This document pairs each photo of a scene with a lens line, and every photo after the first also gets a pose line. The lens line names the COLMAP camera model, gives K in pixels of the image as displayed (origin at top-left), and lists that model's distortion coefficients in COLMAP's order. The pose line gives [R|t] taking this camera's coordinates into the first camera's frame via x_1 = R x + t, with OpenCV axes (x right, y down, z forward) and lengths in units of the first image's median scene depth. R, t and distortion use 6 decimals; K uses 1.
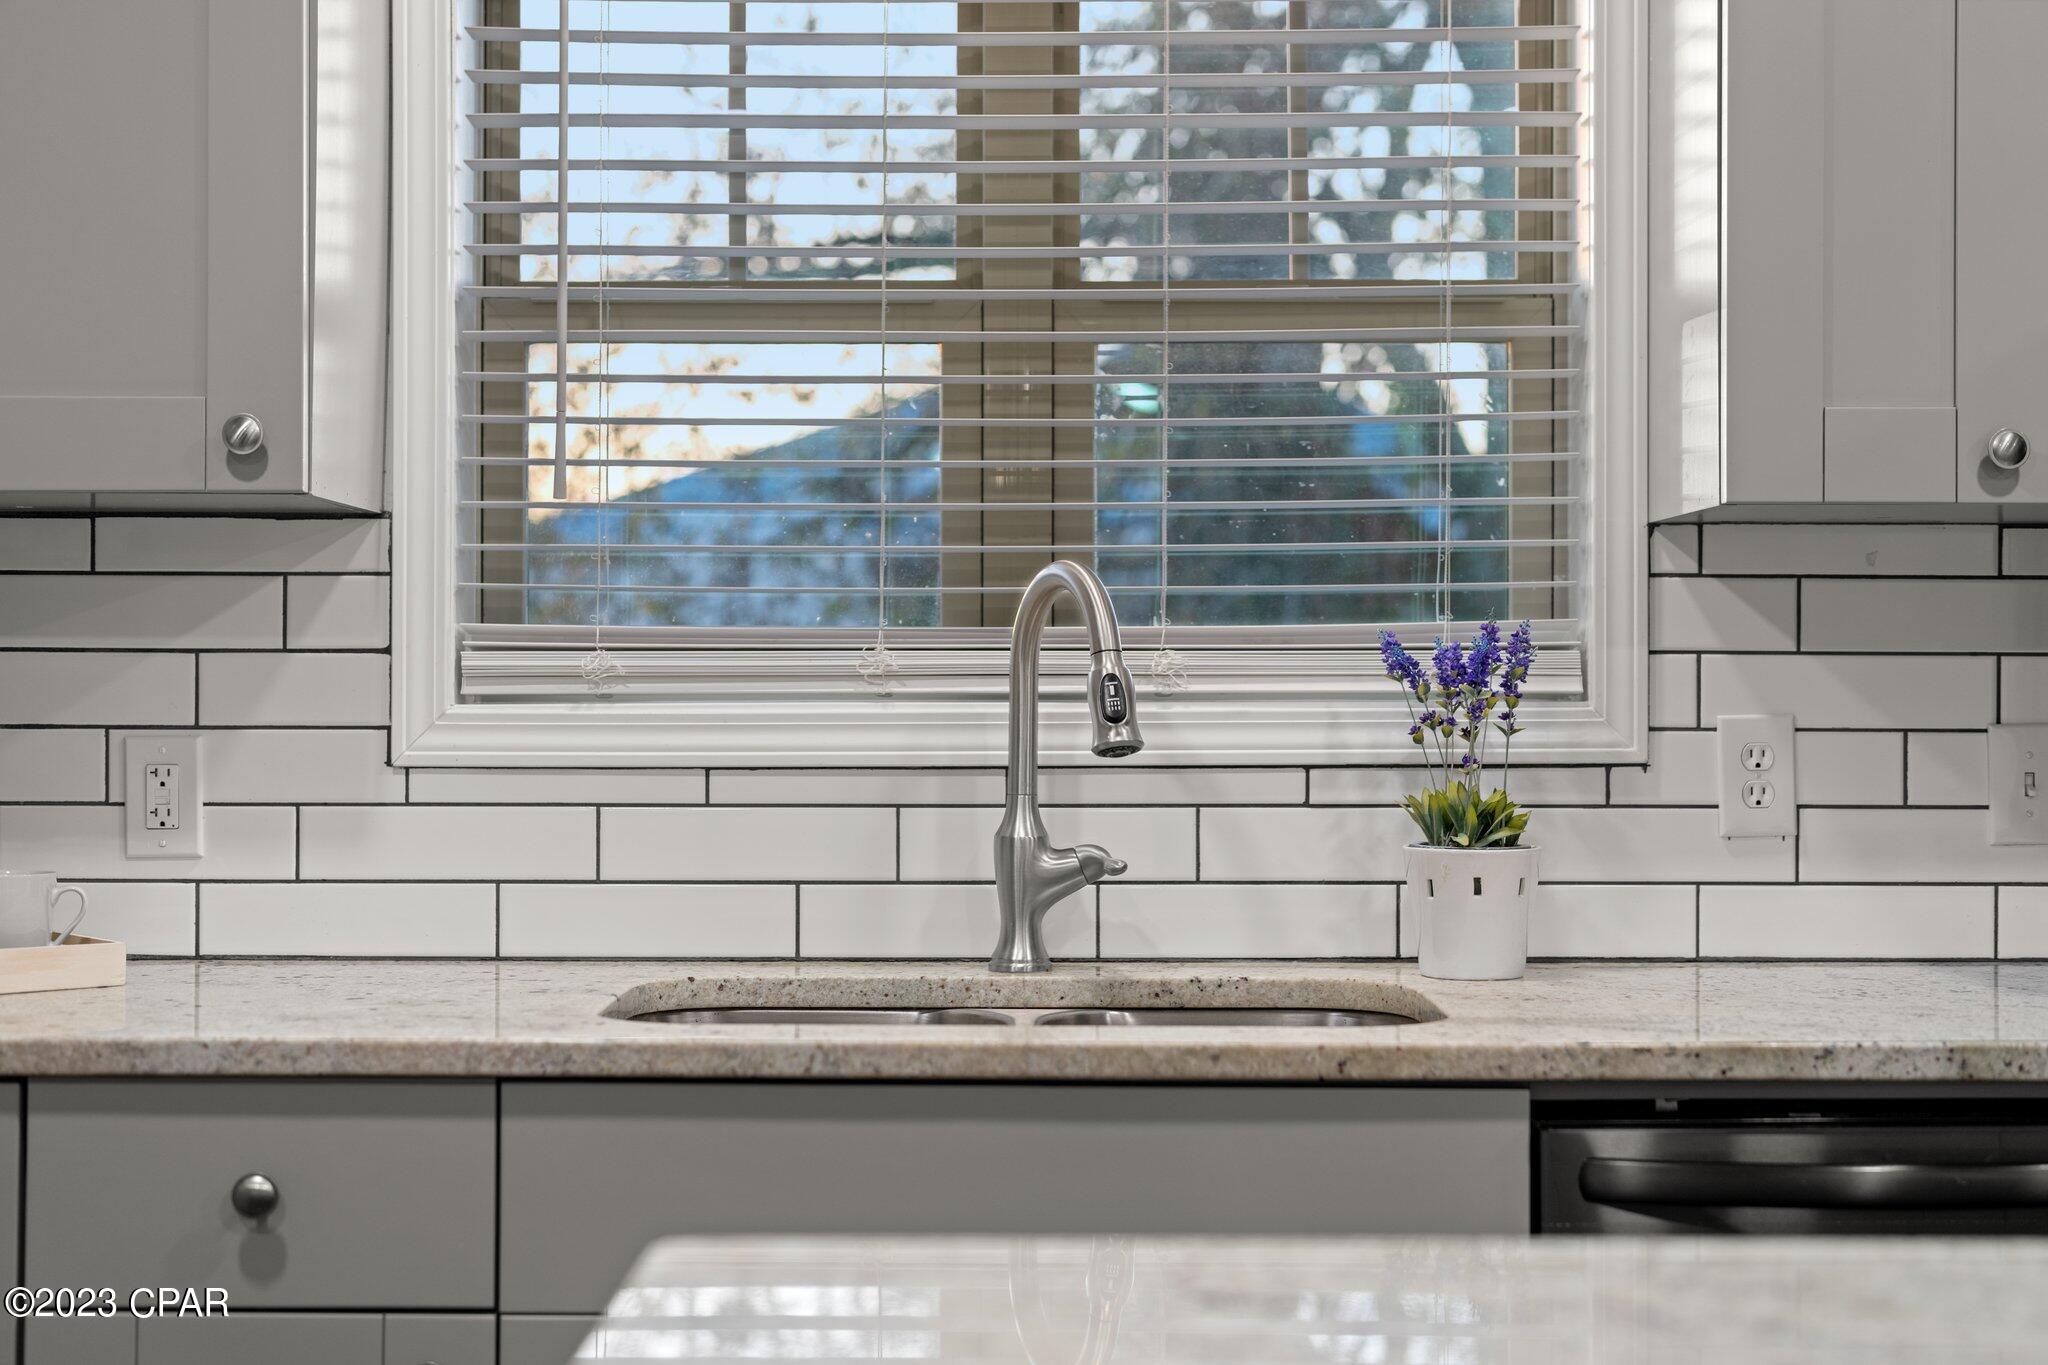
lens RADIAL K [[2820.2, 0, 1026.1], [0, 2820.2, 686.1], [0, 0, 1]] dist [0.000634, 0.000000]
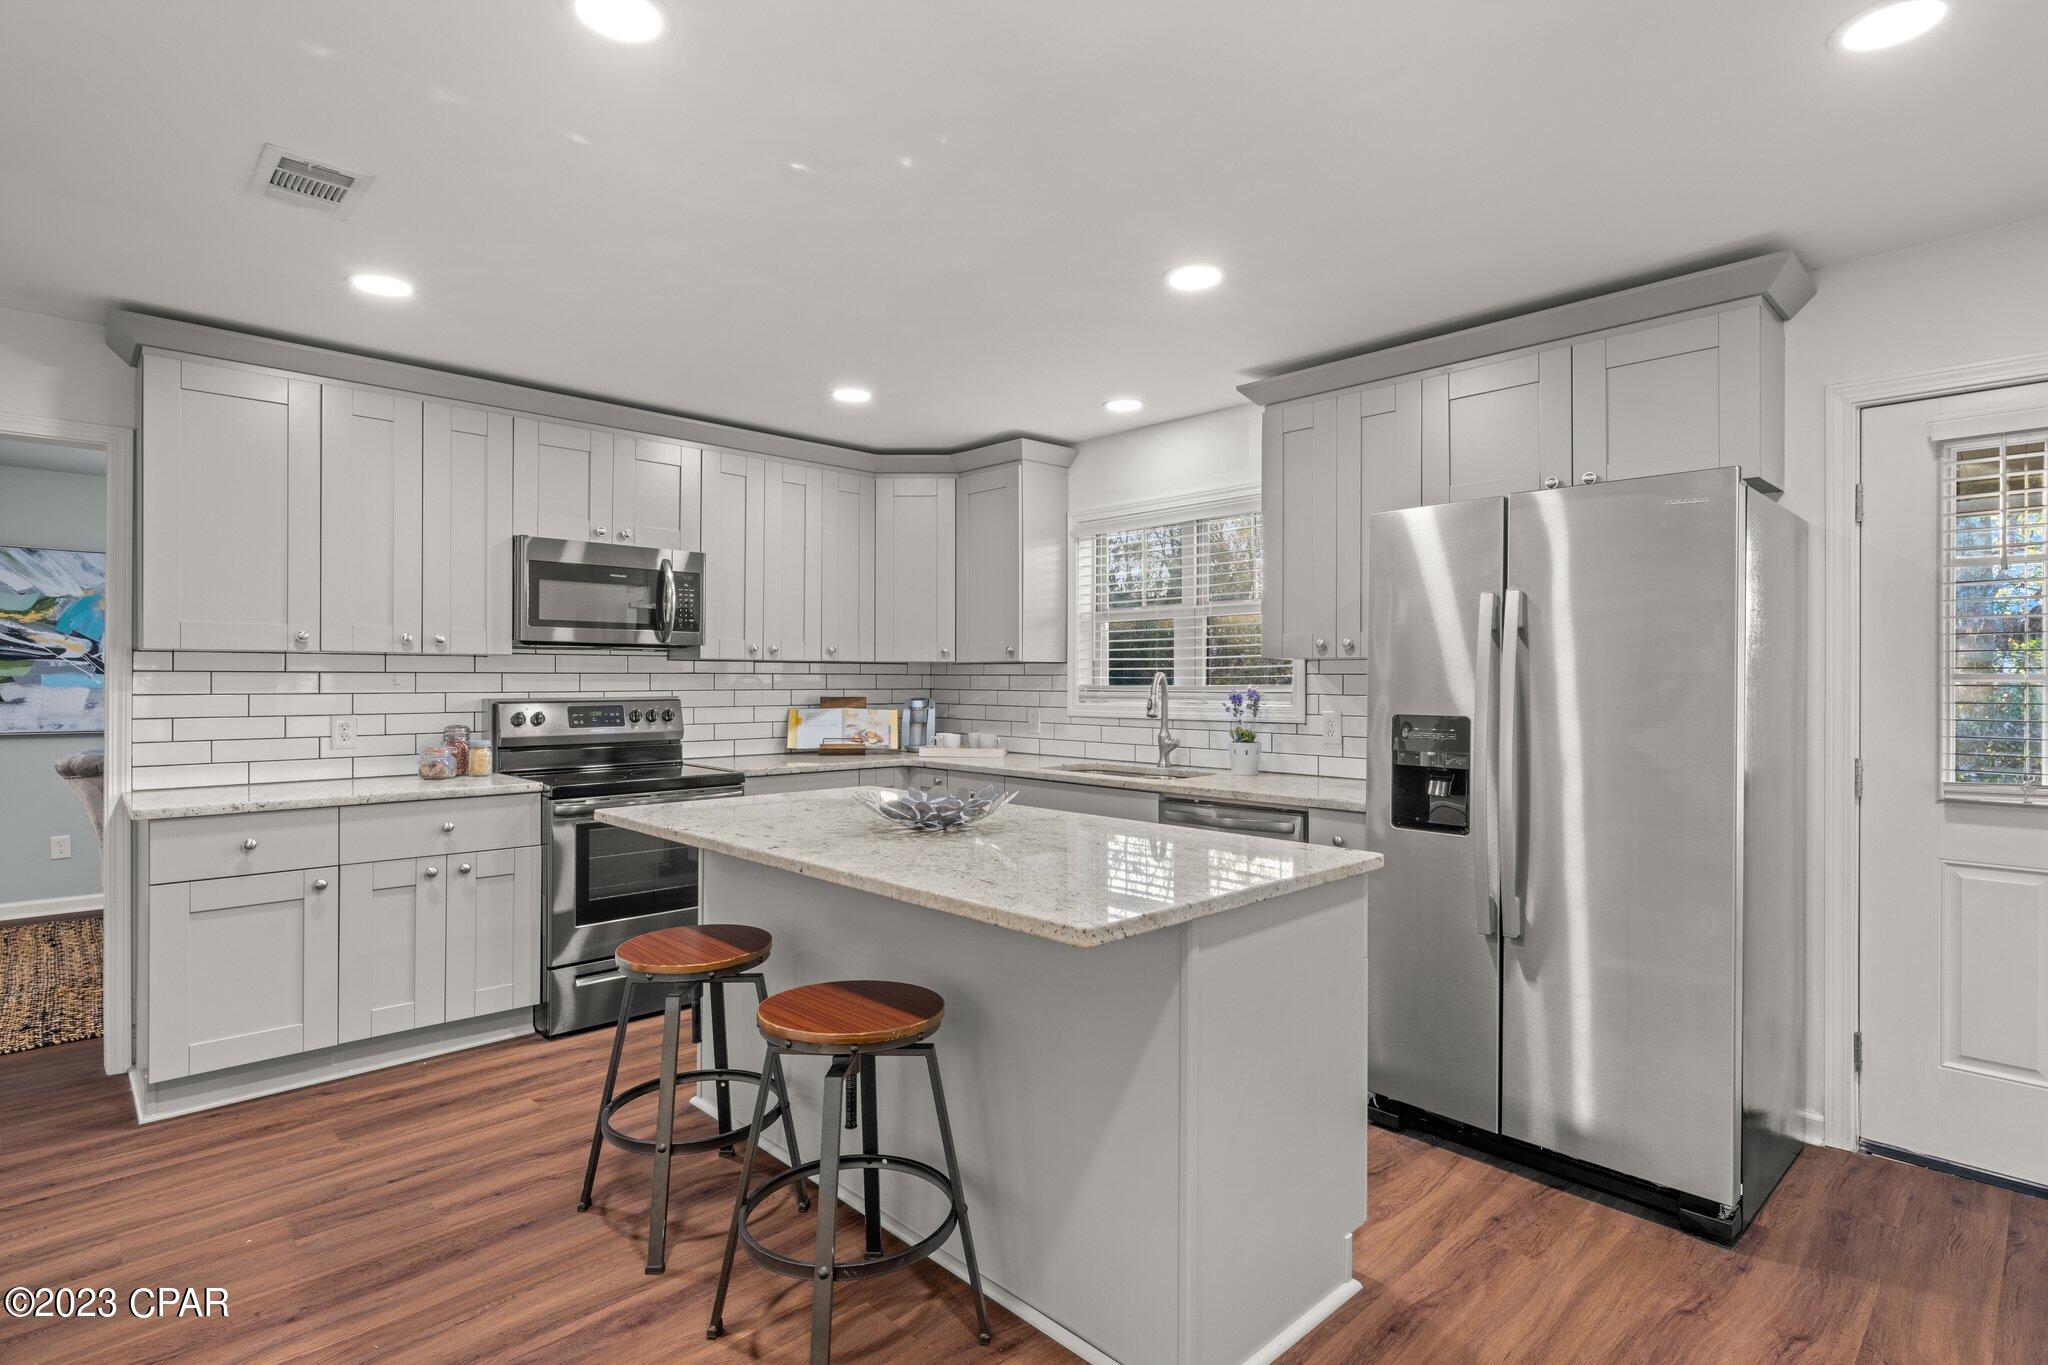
lens RADIAL K [[1018.6, 0, 1015.8], [0, 1018.6, 664.3], [0, 0, 1]] dist [-0.001304, -0.002629]
pose [[0.704051, -0.011103, -0.710063, 0.934184], [-0.003964, 0.999801, -0.019564, -0.024211], [0.710139, 0.016589, 0.703866, -0.254496]]
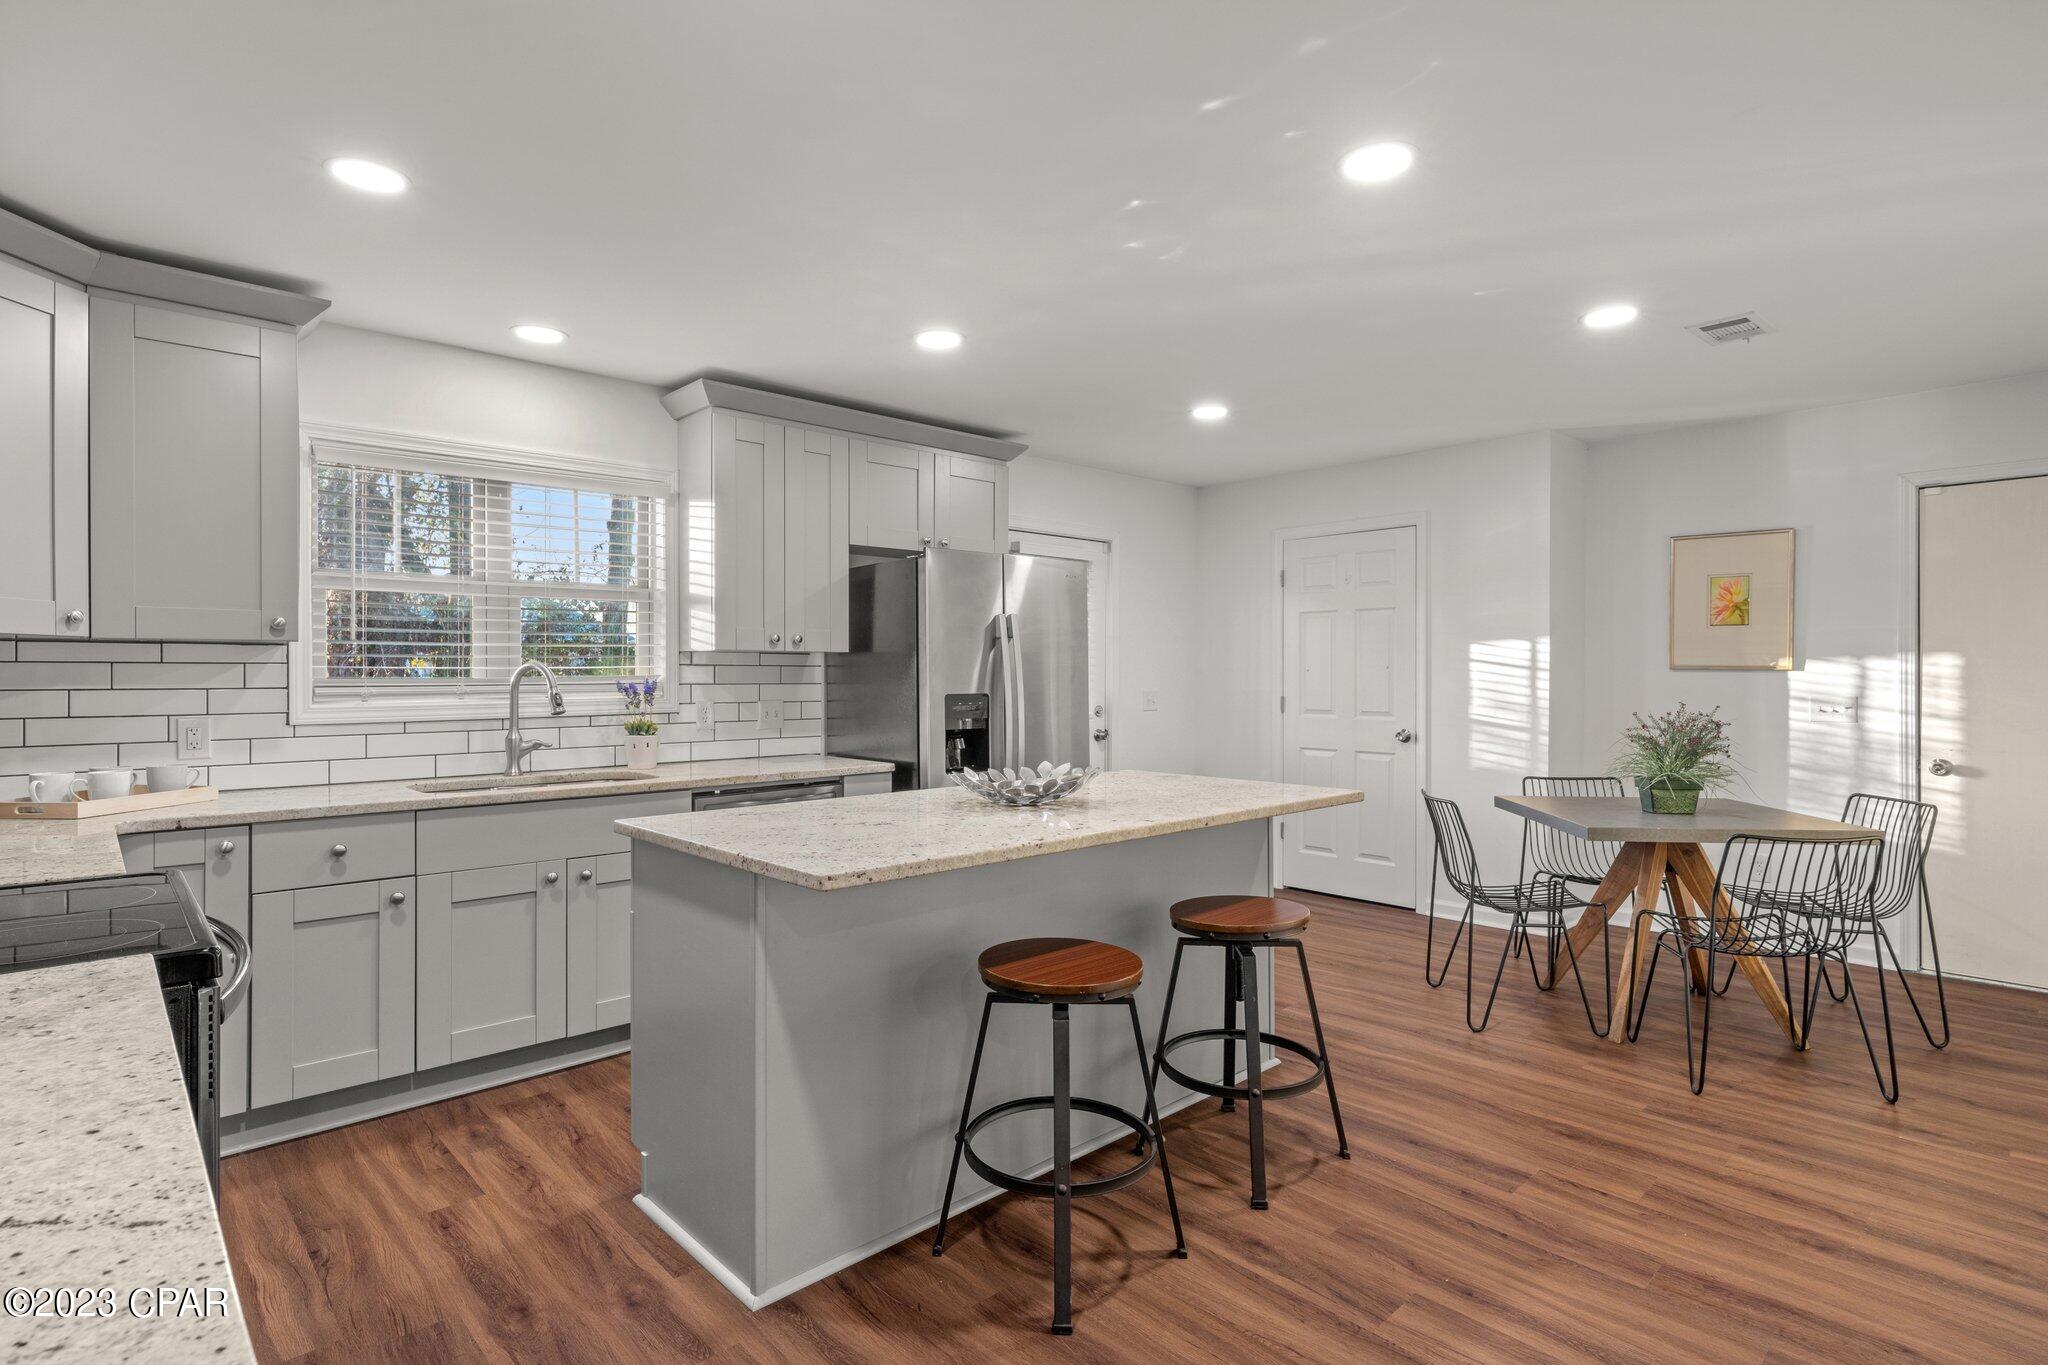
lens RADIAL K [[1018.6, 0, 1028.4], [0, 1018.6, 678.2], [0, 0, 1]] dist [-0.001304, -0.002629]
pose [[0.720767, -0.006696, 0.693145, -0.422155], [0.007308, 0.999971, 0.002061, -0.020099], [-0.693139, 0.003580, 0.720795, -0.378677]]
